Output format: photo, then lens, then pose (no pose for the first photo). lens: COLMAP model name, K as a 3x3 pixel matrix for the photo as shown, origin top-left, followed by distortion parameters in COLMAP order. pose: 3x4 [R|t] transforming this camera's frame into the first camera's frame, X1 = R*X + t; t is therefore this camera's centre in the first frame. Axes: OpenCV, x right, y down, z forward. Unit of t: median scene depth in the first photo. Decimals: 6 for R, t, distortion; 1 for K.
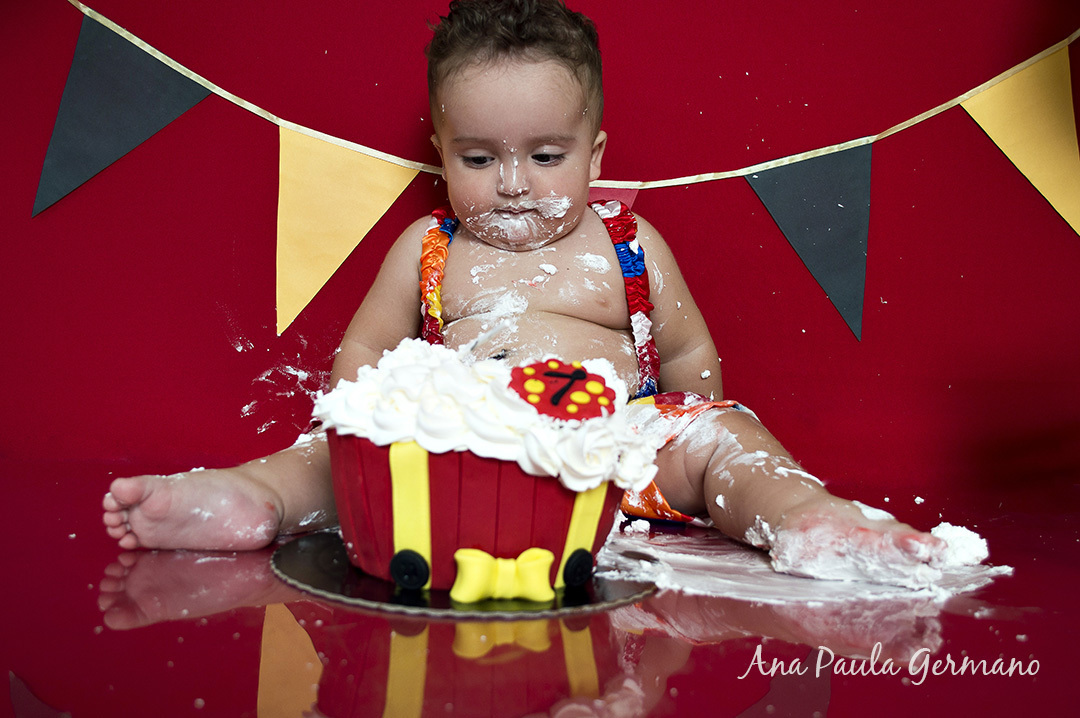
lens RADIAL K [[1017.8, 0, 580.2], [0, 1017.8, 372.6], [0, 0, 1]] dist [-0.067097, 0.000000]
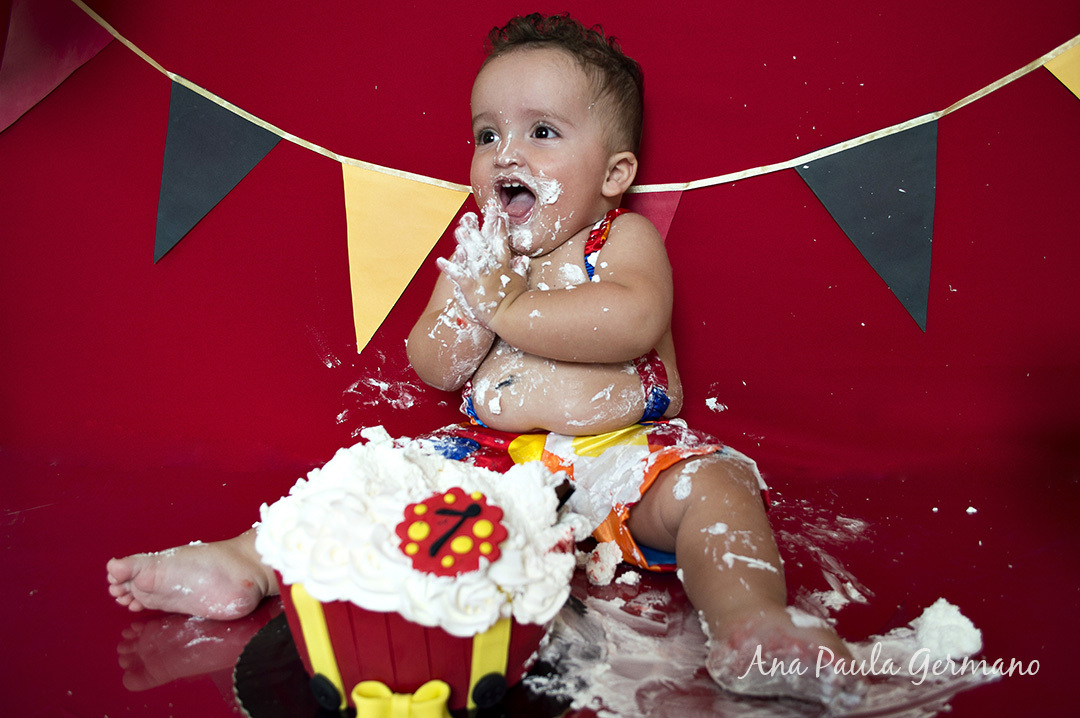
lens RADIAL K [[886.2, 0, 560.4], [0, 886.2, 363.6], [0, 0, 1]] dist [-0.092102, 0.012361]
pose [[0.958757, -0.018791, -0.283606, 0.190559], [0.061323, 0.987987, 0.141848, -0.149308], [0.277533, -0.153389, 0.948392, 0.134798]]
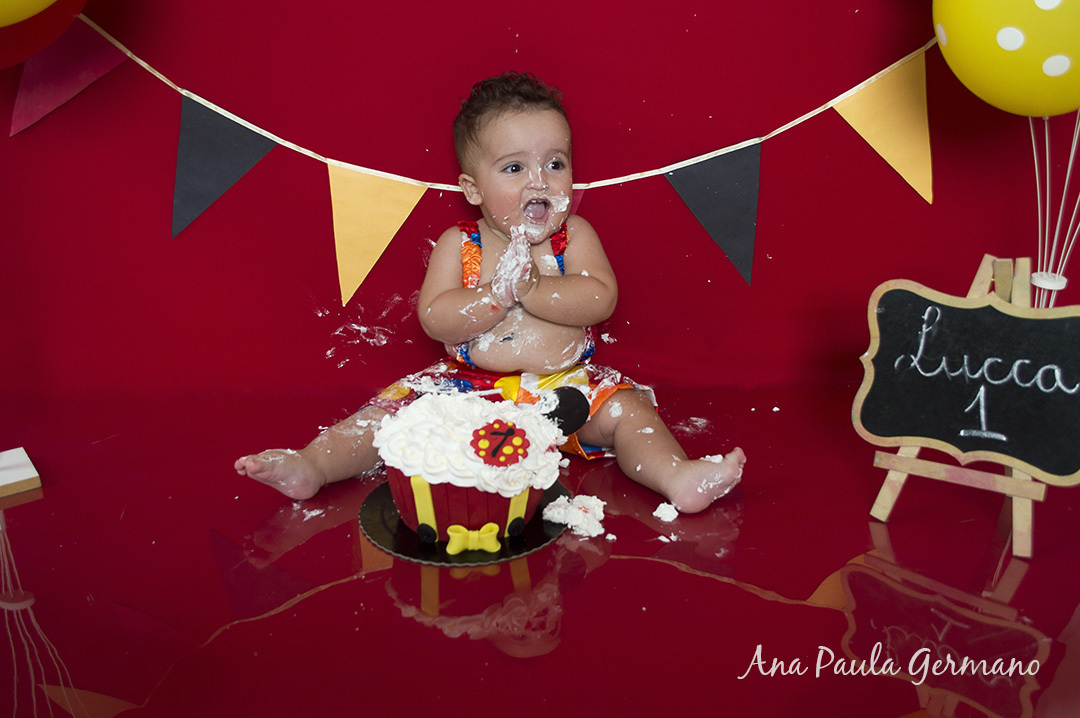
lens RADIAL K [[1017.8, 0, 533.7], [0, 1017.8, 383.1], [0, 0, 1]] dist [-0.067097, 0.000000]
pose [[0.992824, -0.014800, -0.118668, 0.154401], [0.052241, 0.946297, 0.319050, -0.390703], [0.107573, -0.322960, 0.940279, -0.413219]]
